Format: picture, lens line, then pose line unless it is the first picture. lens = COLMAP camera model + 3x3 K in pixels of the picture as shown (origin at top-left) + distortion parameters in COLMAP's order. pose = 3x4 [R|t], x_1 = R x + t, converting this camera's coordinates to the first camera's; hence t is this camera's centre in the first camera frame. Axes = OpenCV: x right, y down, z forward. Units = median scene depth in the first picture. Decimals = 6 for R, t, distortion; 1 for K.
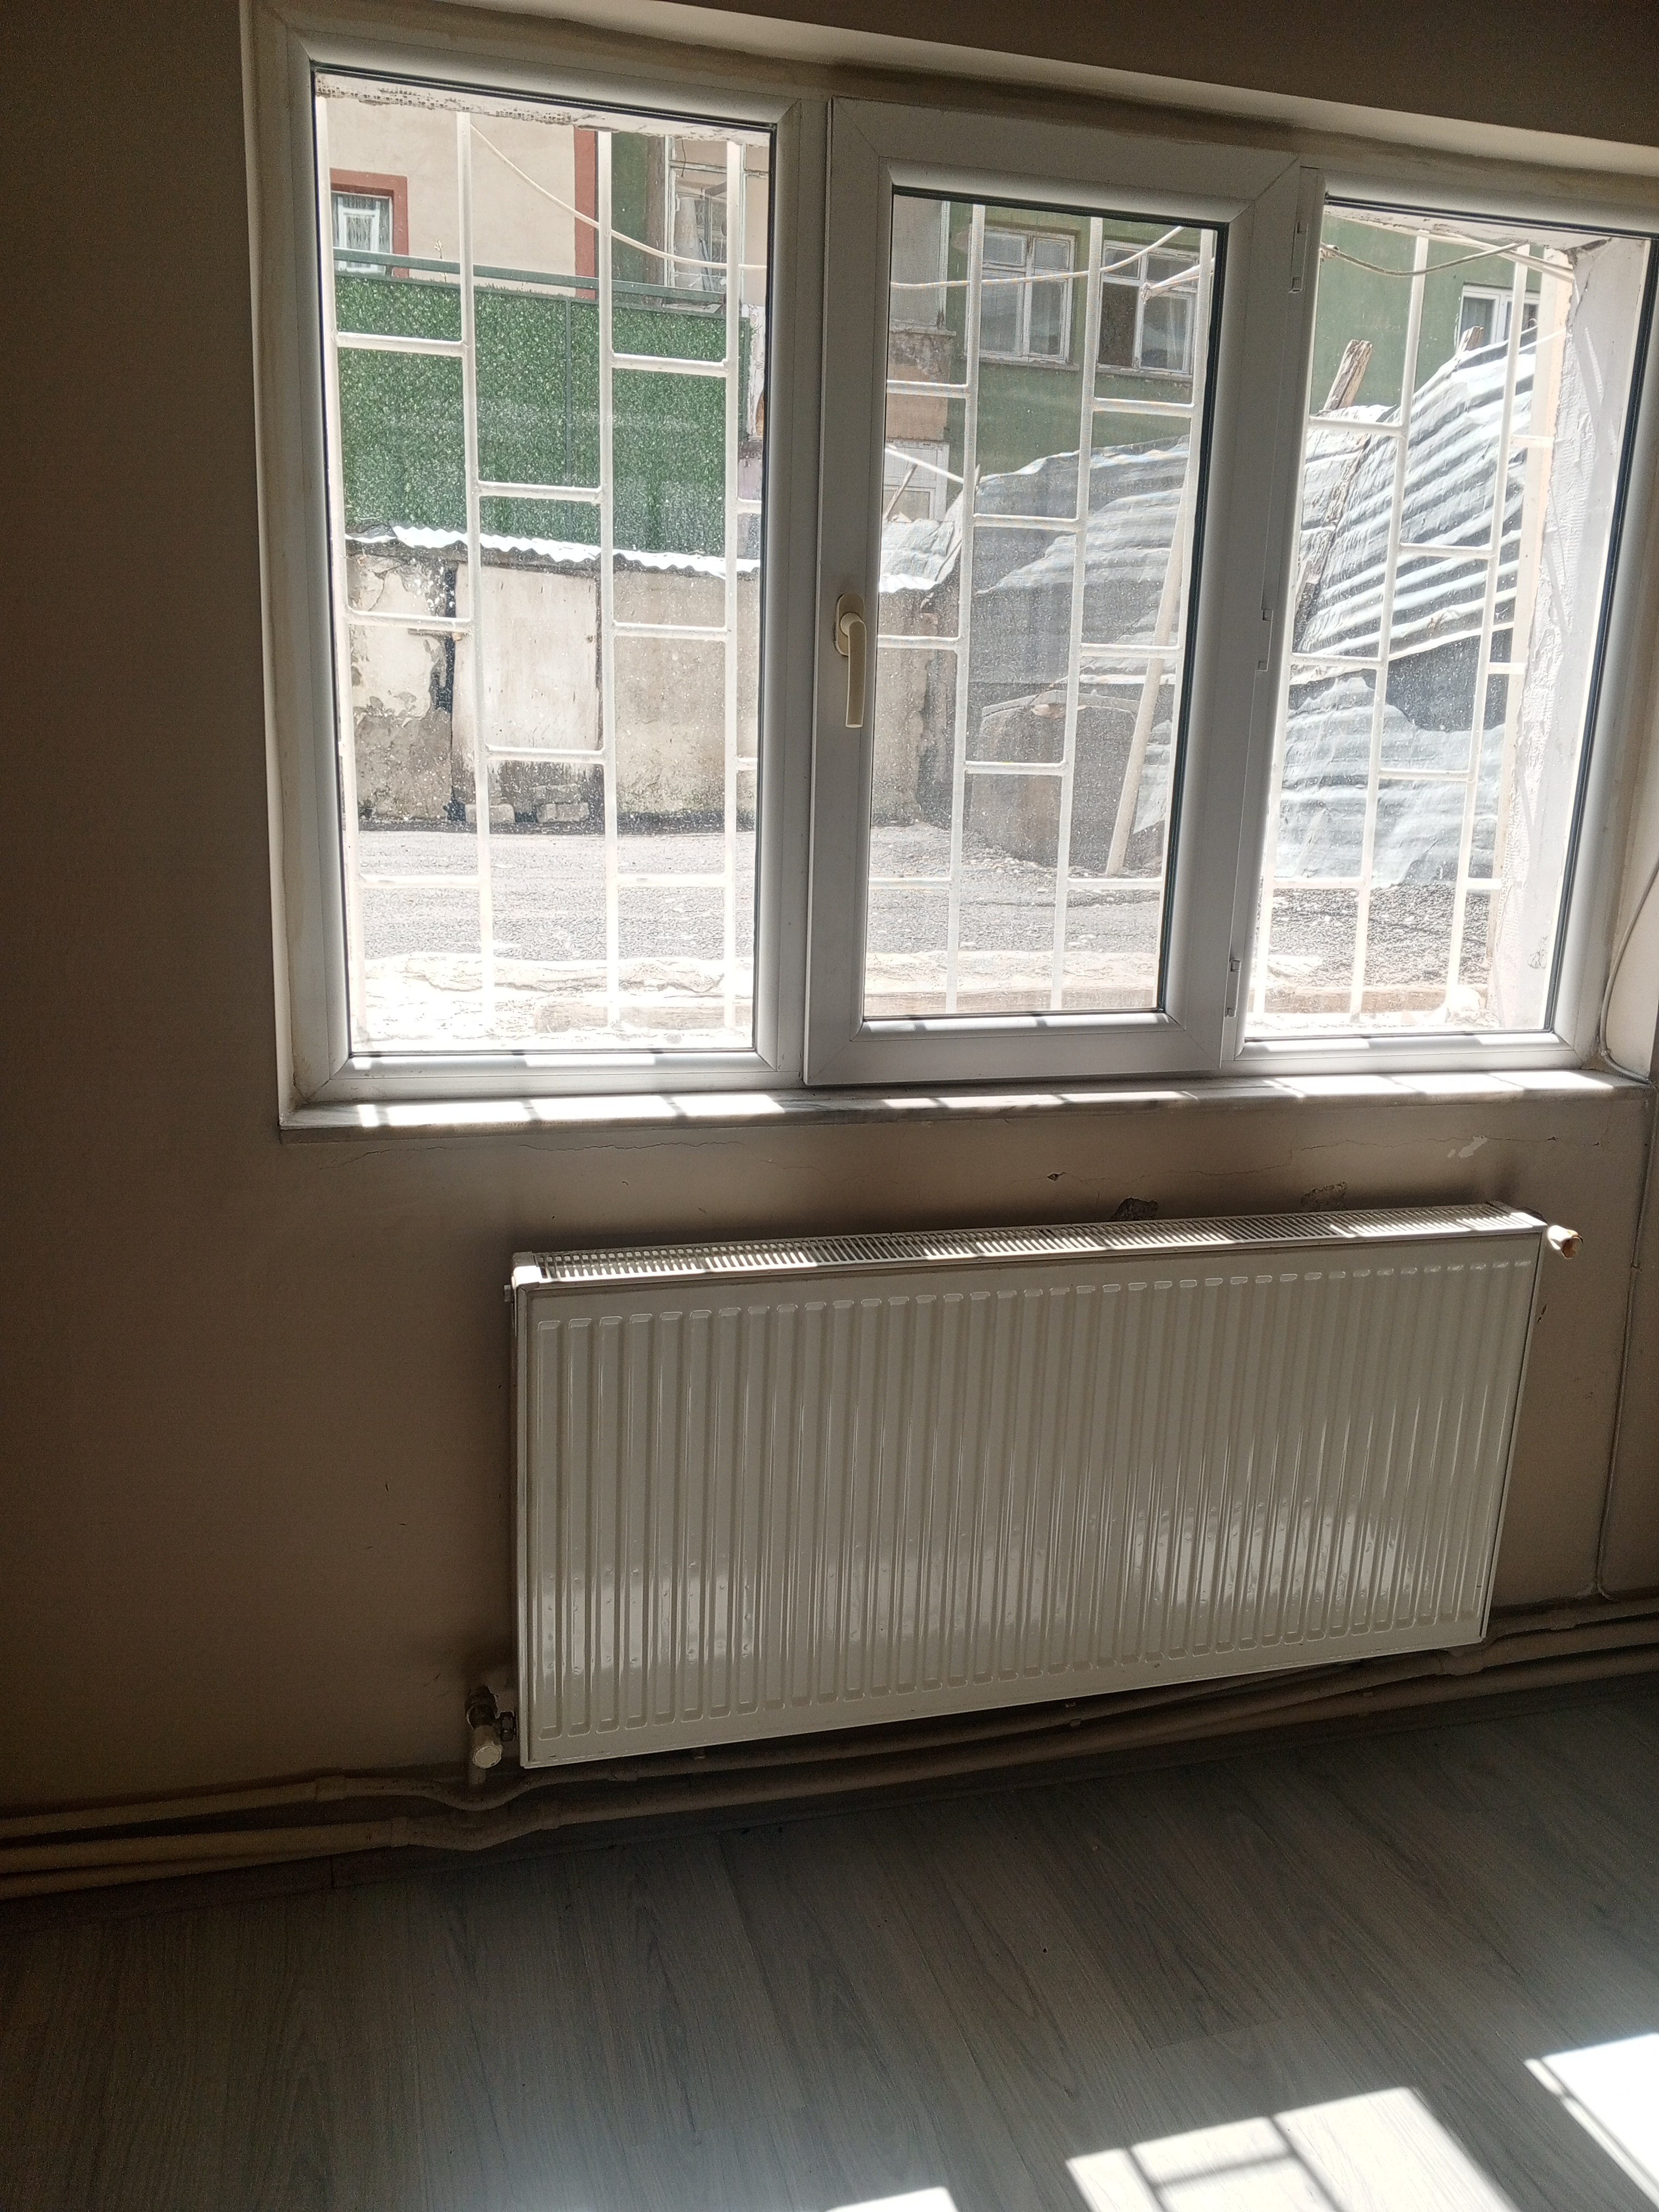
lens RADIAL K [[1722.3, 0, 829.5], [0, 1722.3, 1106.0], [0, 0, 1]] dist [0.043213, -0.088392]
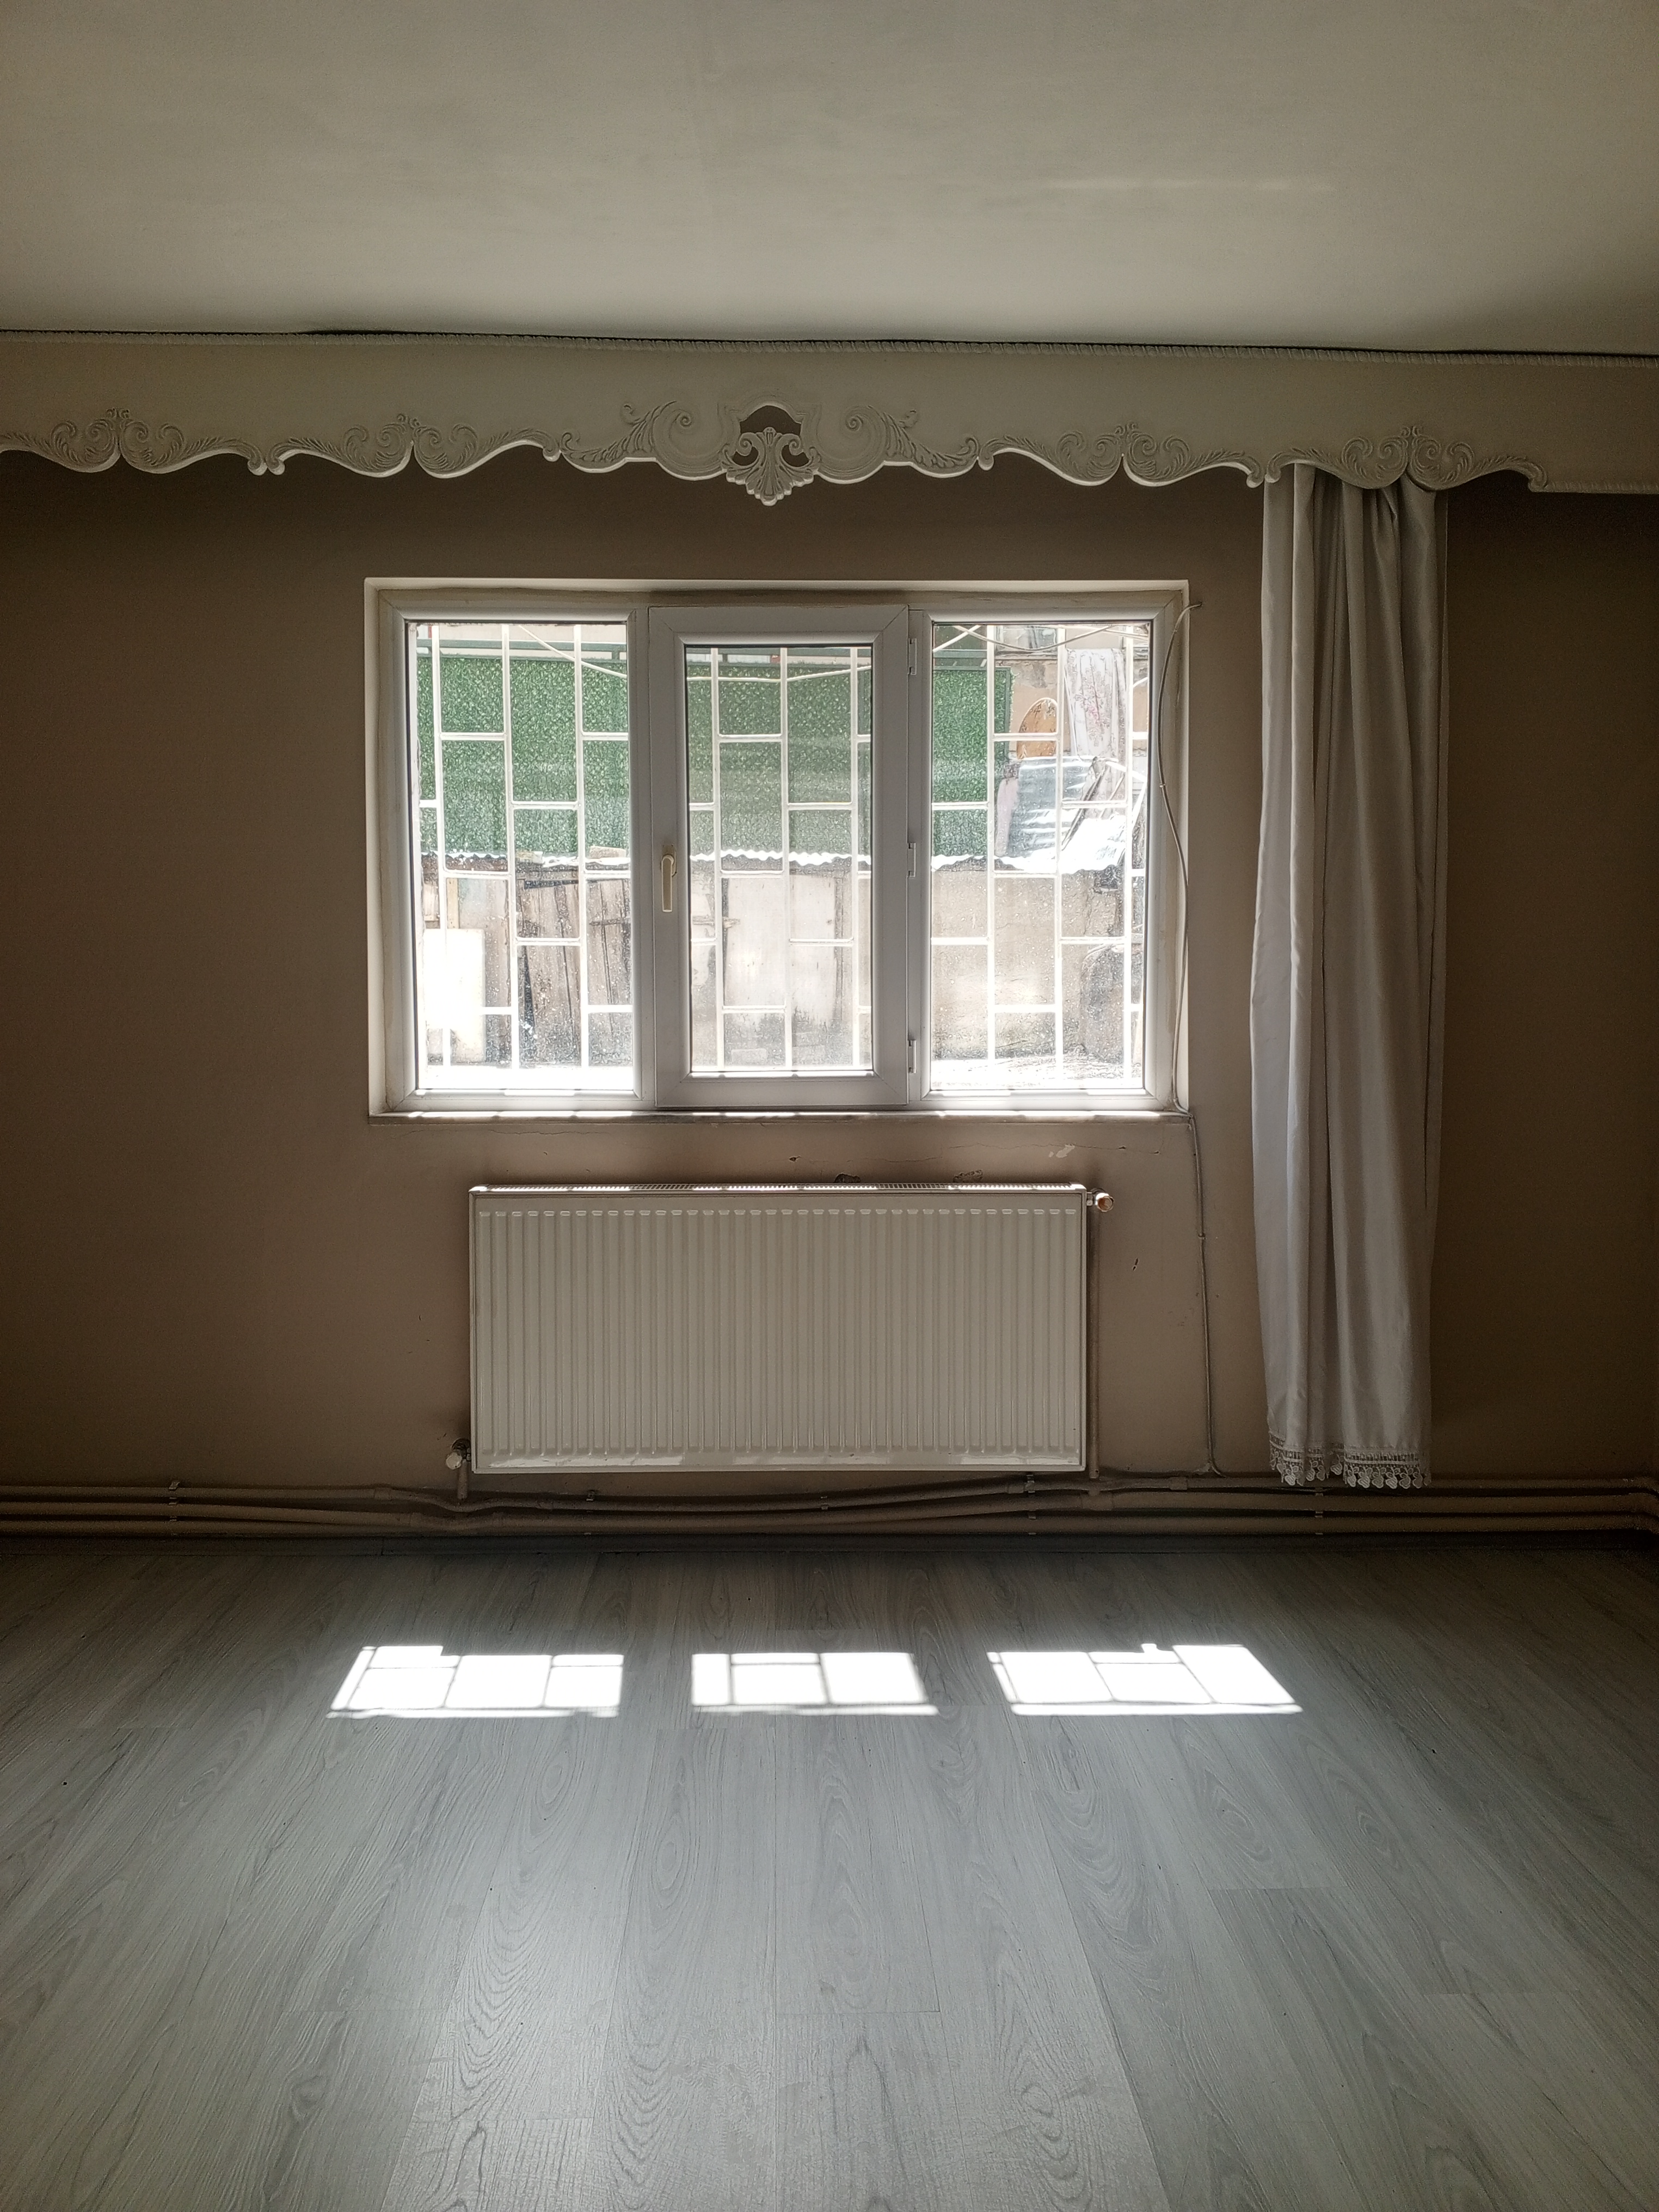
lens RADIAL K [[1722.3, 0, 829.5], [0, 1722.3, 1106.0], [0, 0, 1]] dist [0.043213, -0.088392]
pose [[0.964599, -0.020809, -0.262898, 0.660282], [-0.030568, 0.981341, -0.189832, 0.335232], [0.261943, 0.191148, 0.945964, -0.678861]]
